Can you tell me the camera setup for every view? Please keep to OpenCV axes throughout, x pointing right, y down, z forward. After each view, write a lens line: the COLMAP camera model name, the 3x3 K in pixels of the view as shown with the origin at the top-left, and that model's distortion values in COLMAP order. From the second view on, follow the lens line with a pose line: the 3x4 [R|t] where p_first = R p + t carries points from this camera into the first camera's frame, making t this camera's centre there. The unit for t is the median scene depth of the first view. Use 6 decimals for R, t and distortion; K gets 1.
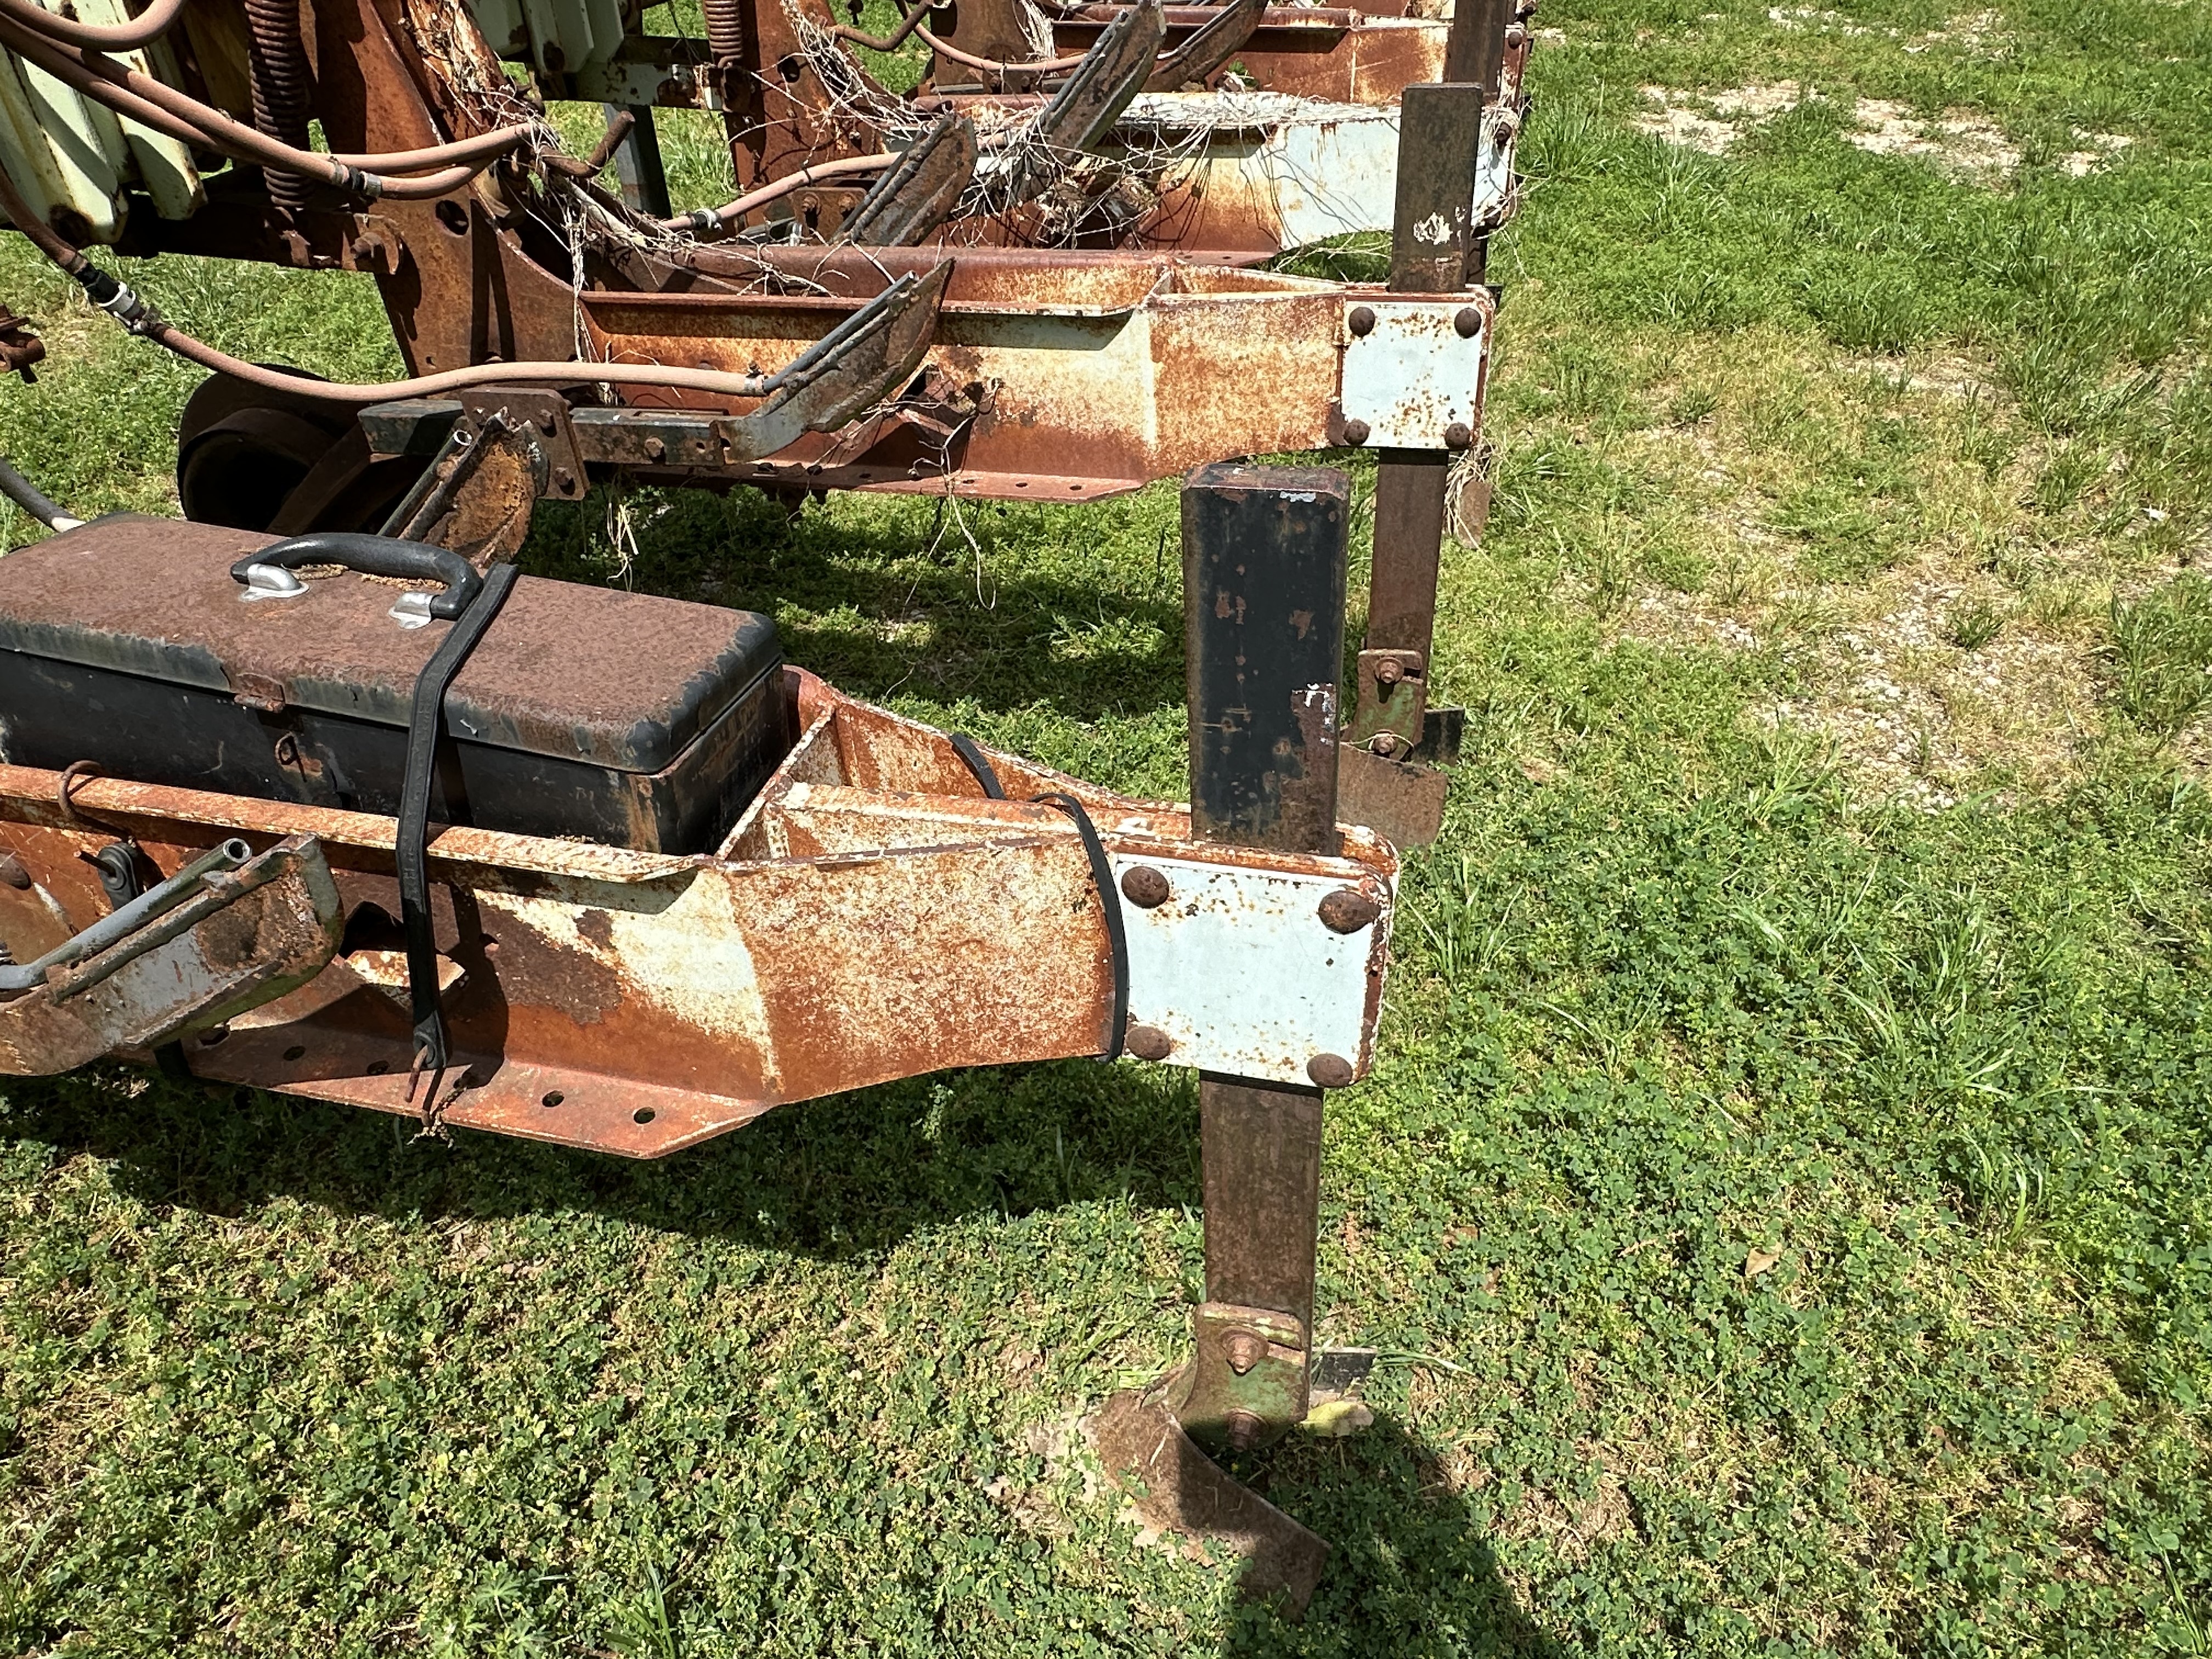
lens RADIAL K [[1417.0, 0, 1107.9], [0, 1417.0, 861.4], [0, 0, 1]] dist [-0.007039, 0.004335]
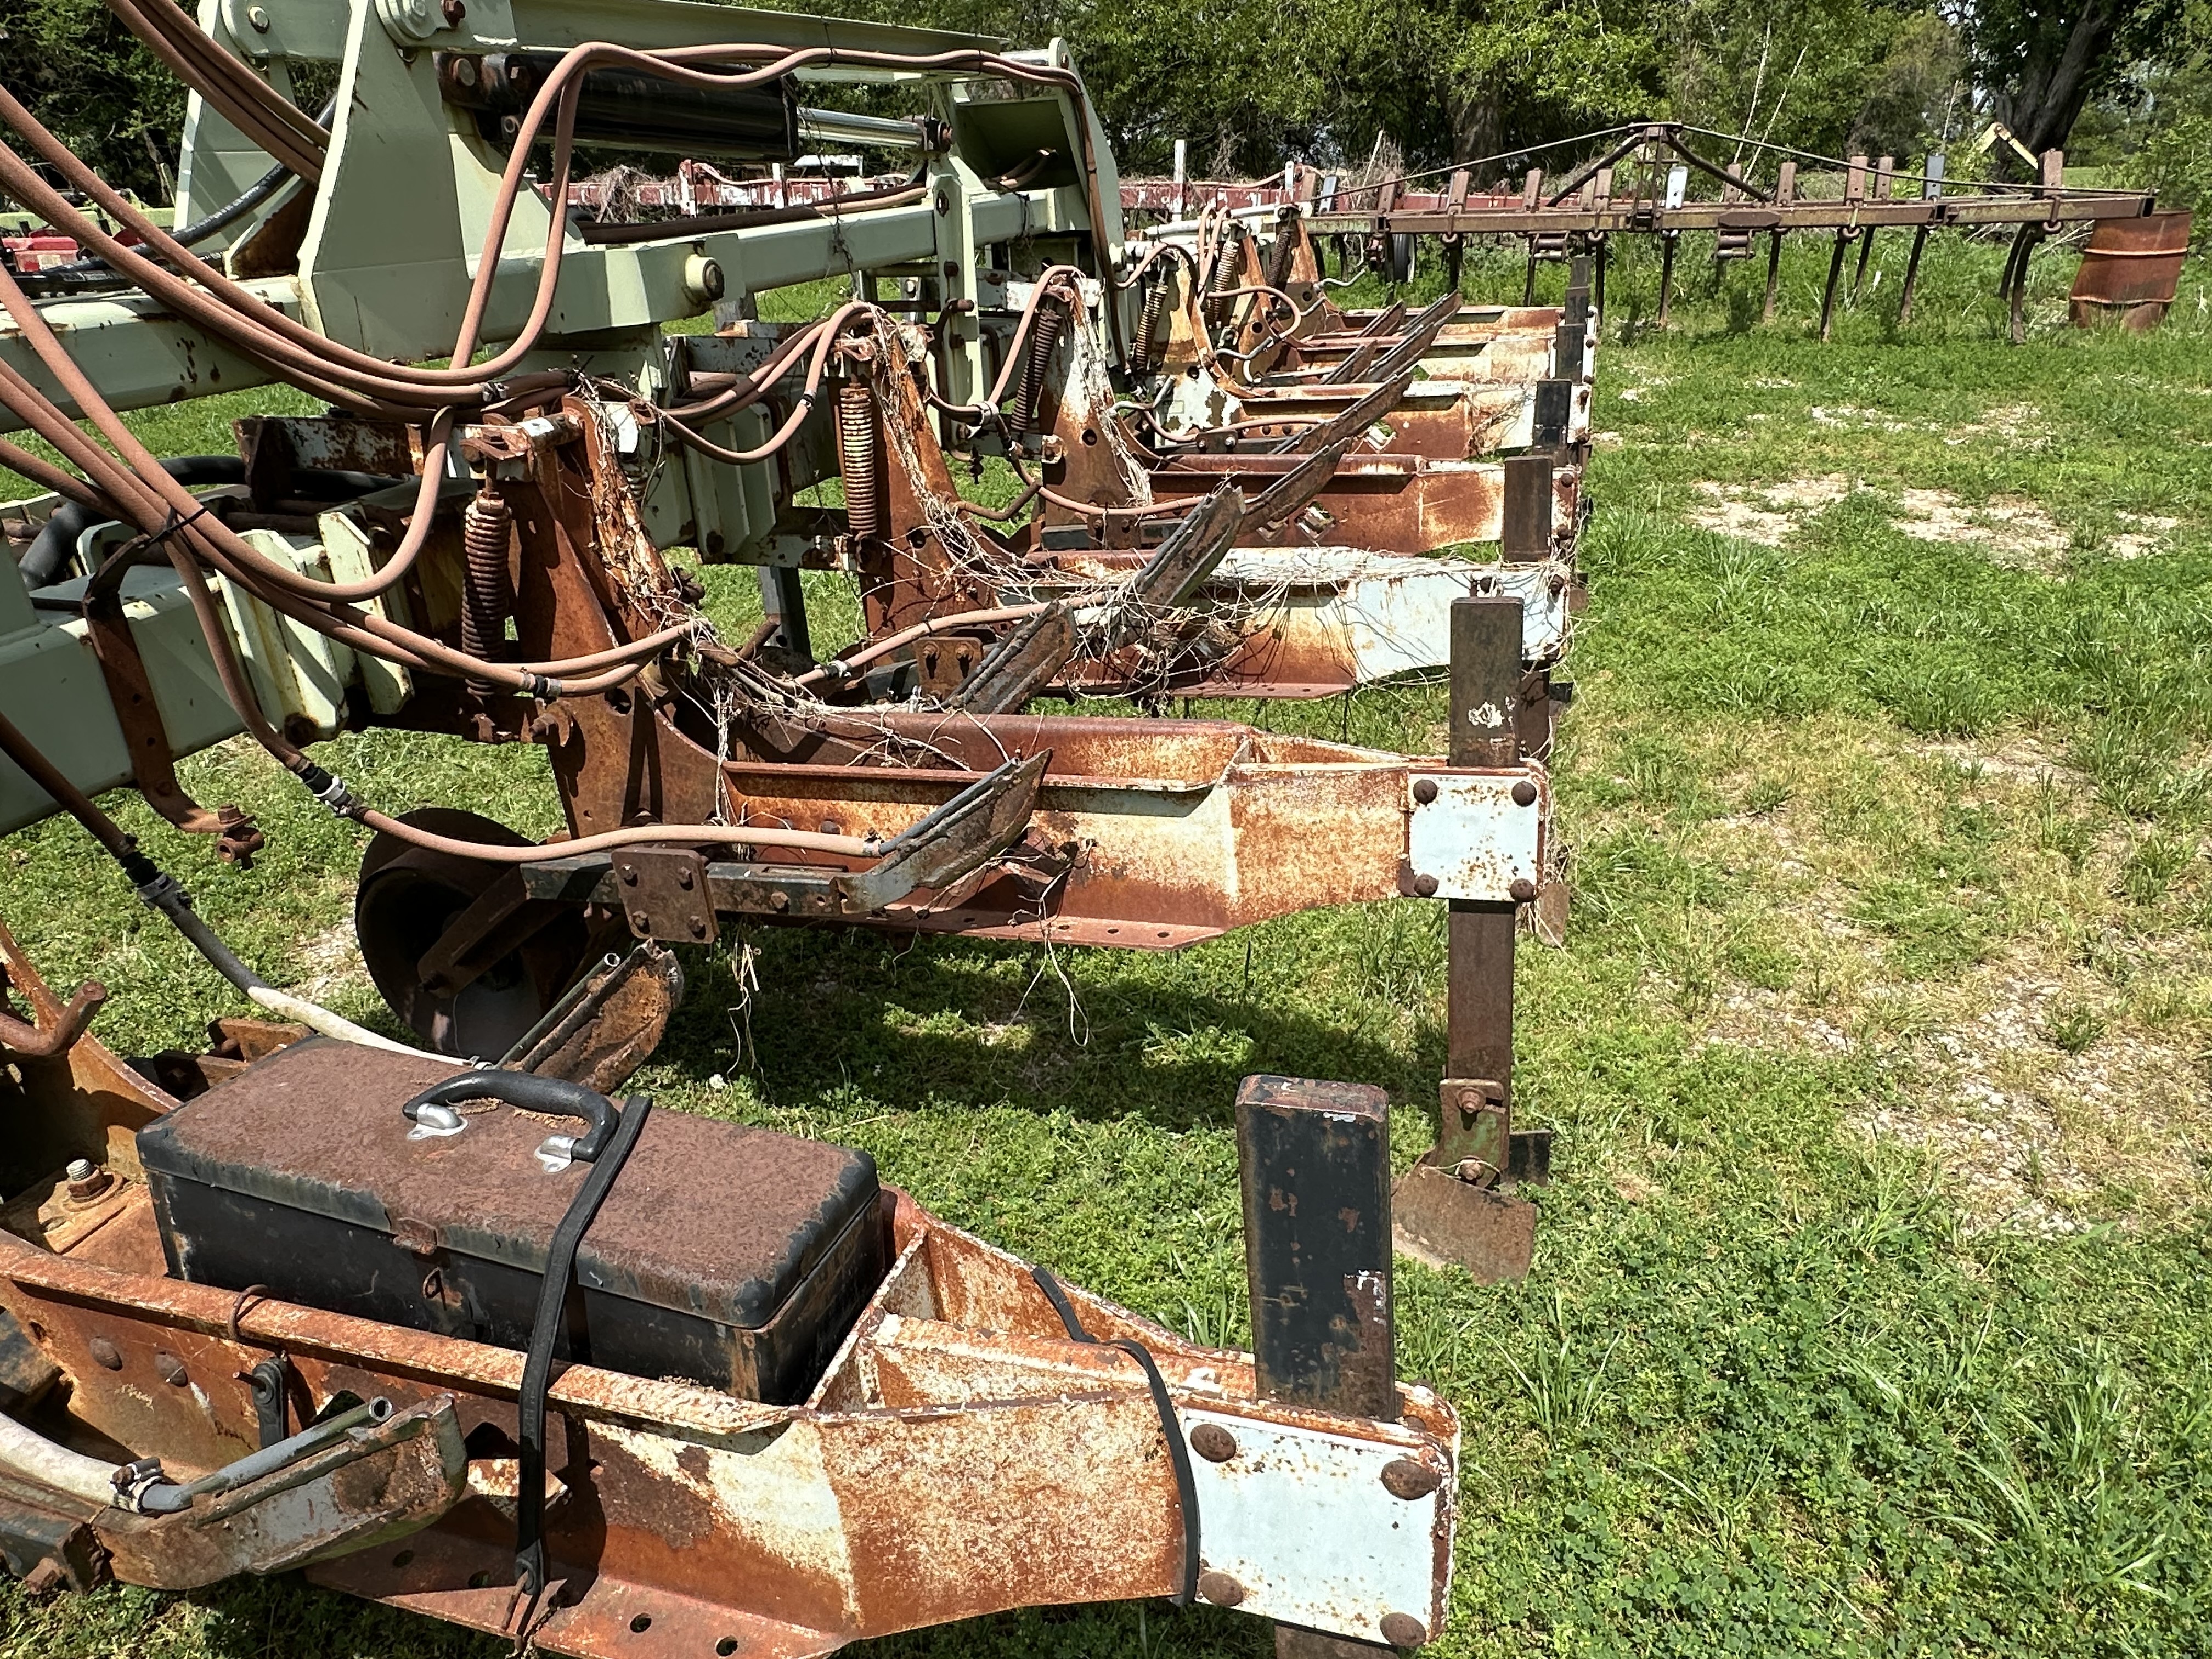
lens RADIAL K [[1417.0, 0, 1110.9], [0, 1417.0, 838.9], [0, 0, 1]] dist [-0.007039, 0.004335]
pose [[0.997482, -0.008475, -0.070409, 0.014893], [-0.008333, 0.971948, -0.235047, -0.088607], [0.070426, 0.235042, 0.969431, -0.062065]]
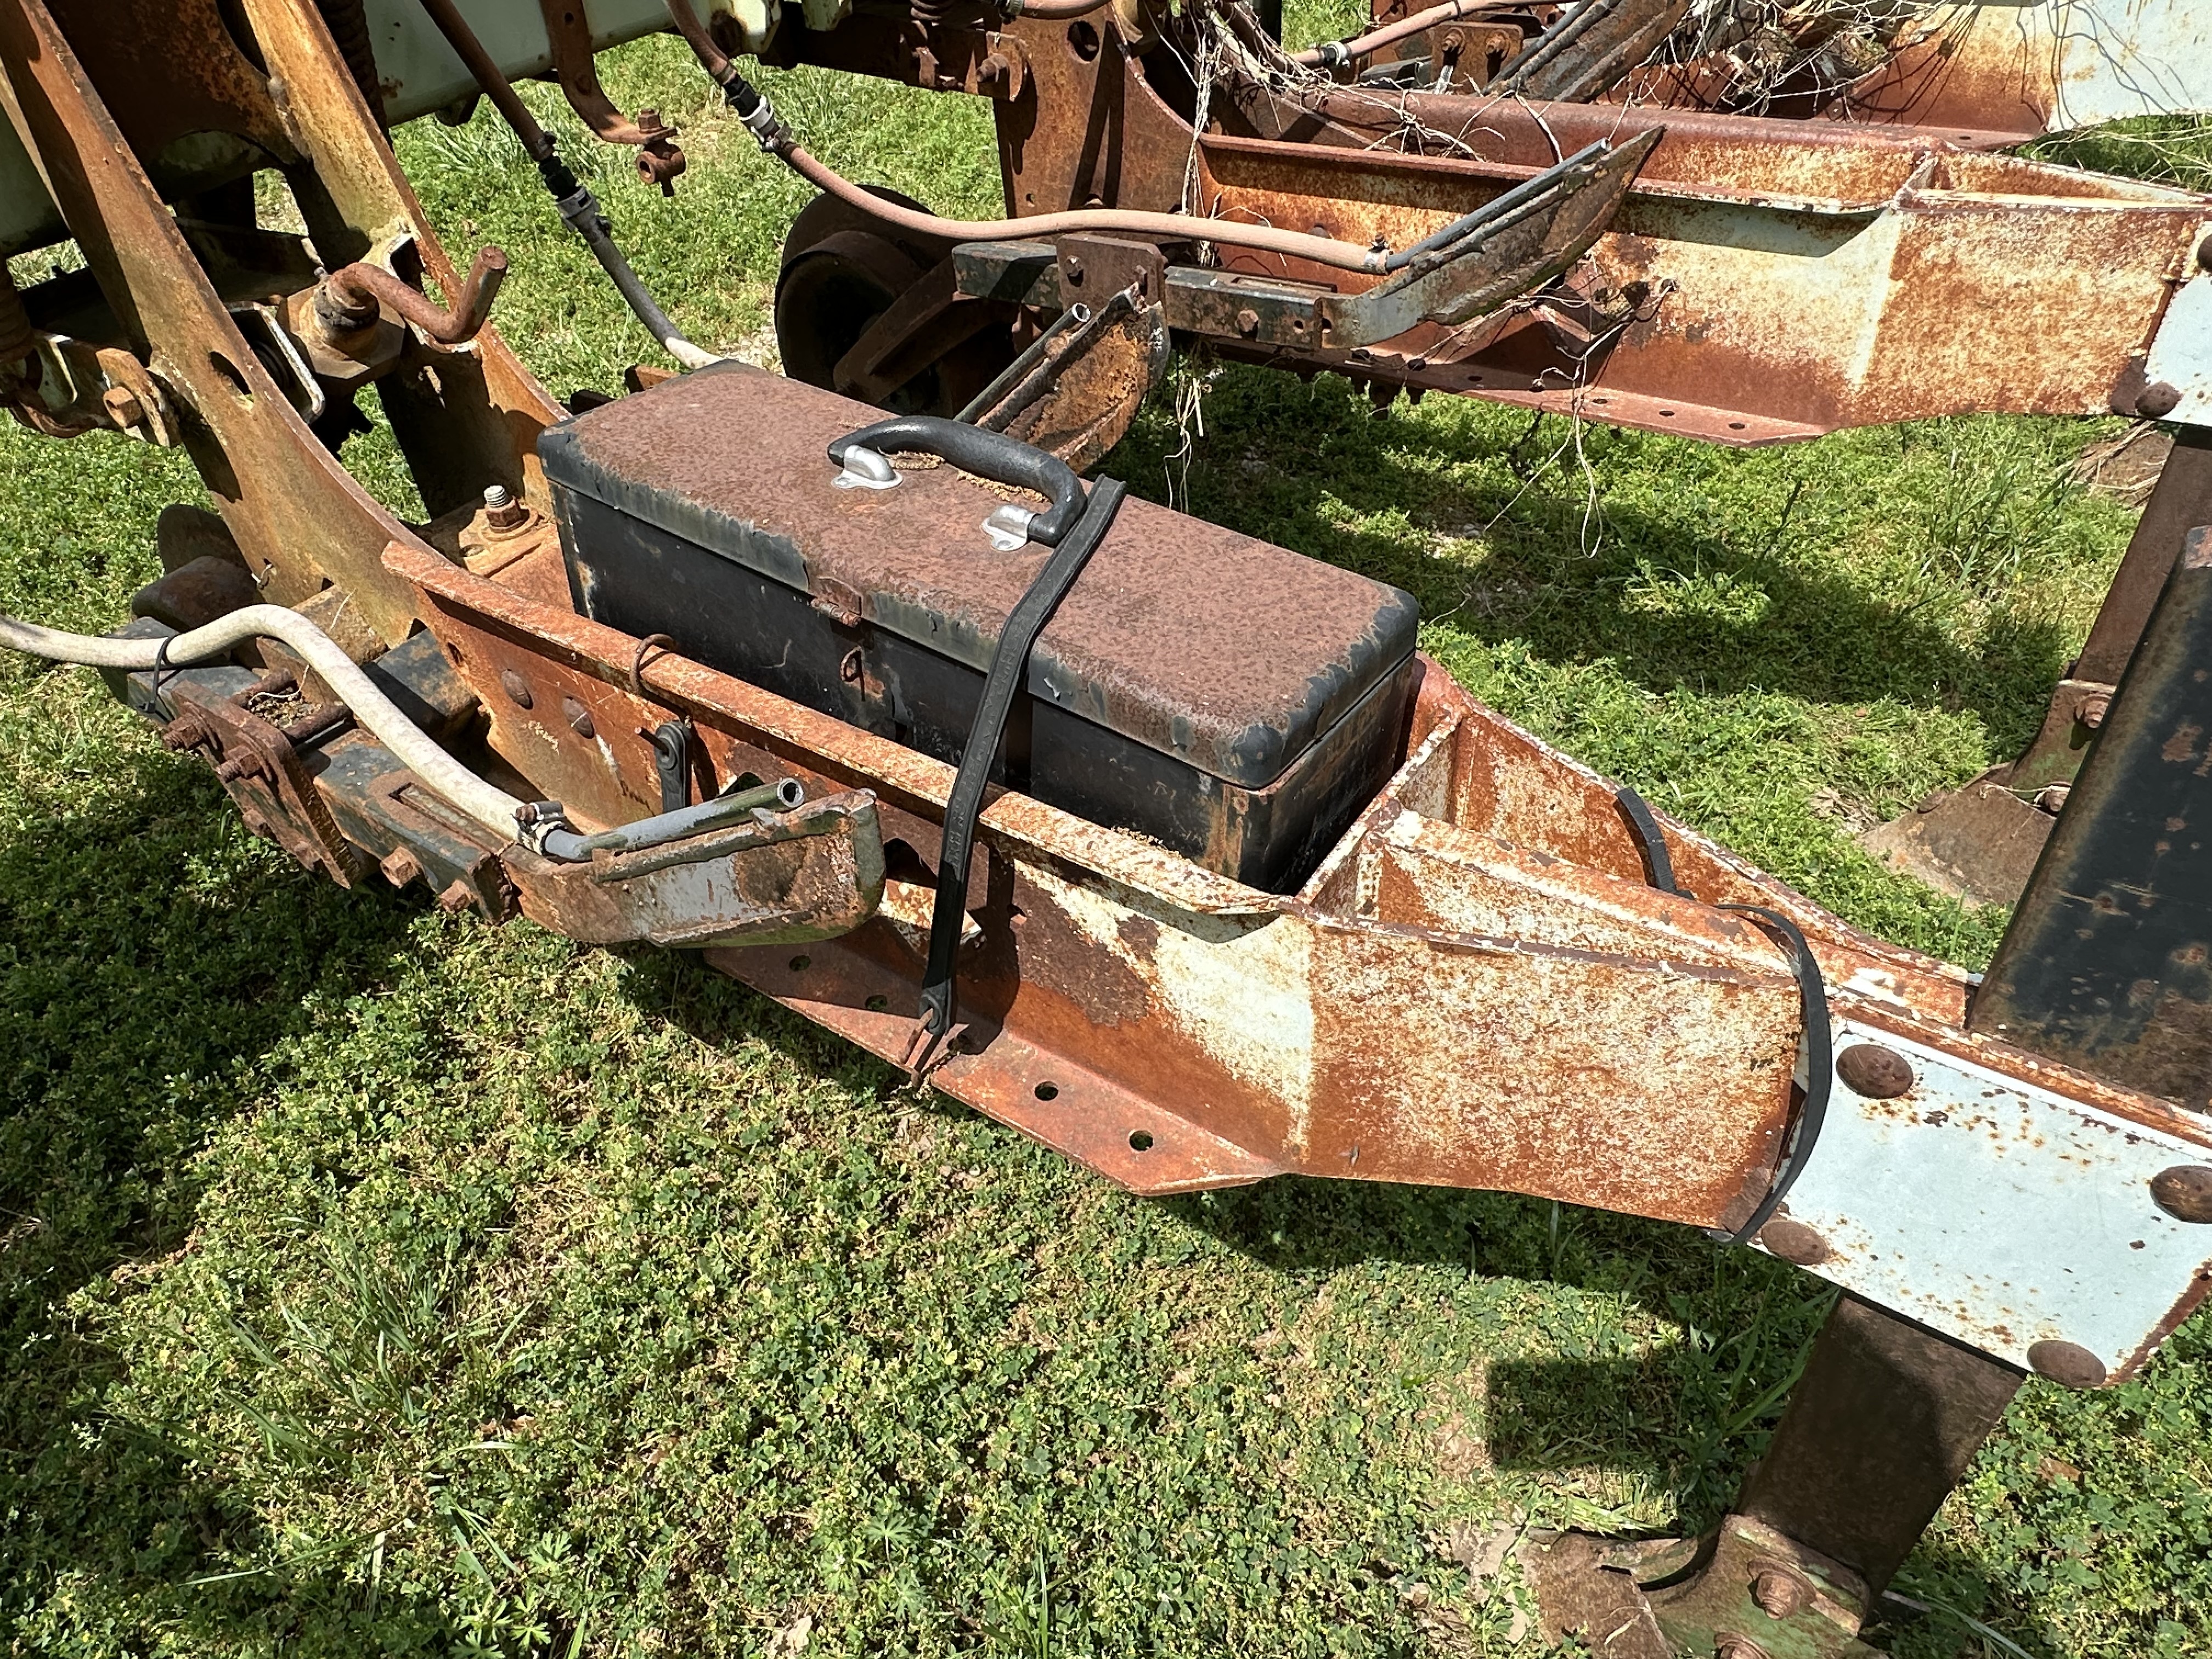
lens RADIAL K [[1417.0, 0, 1083.3], [0, 1417.0, 871.1], [0, 0, 1]] dist [-0.007039, 0.004335]
pose [[0.930923, 0.218095, -0.292946, -0.084441], [-0.188138, 0.973874, 0.127174, -0.051252], [0.313028, -0.063275, 0.947634, 0.103633]]
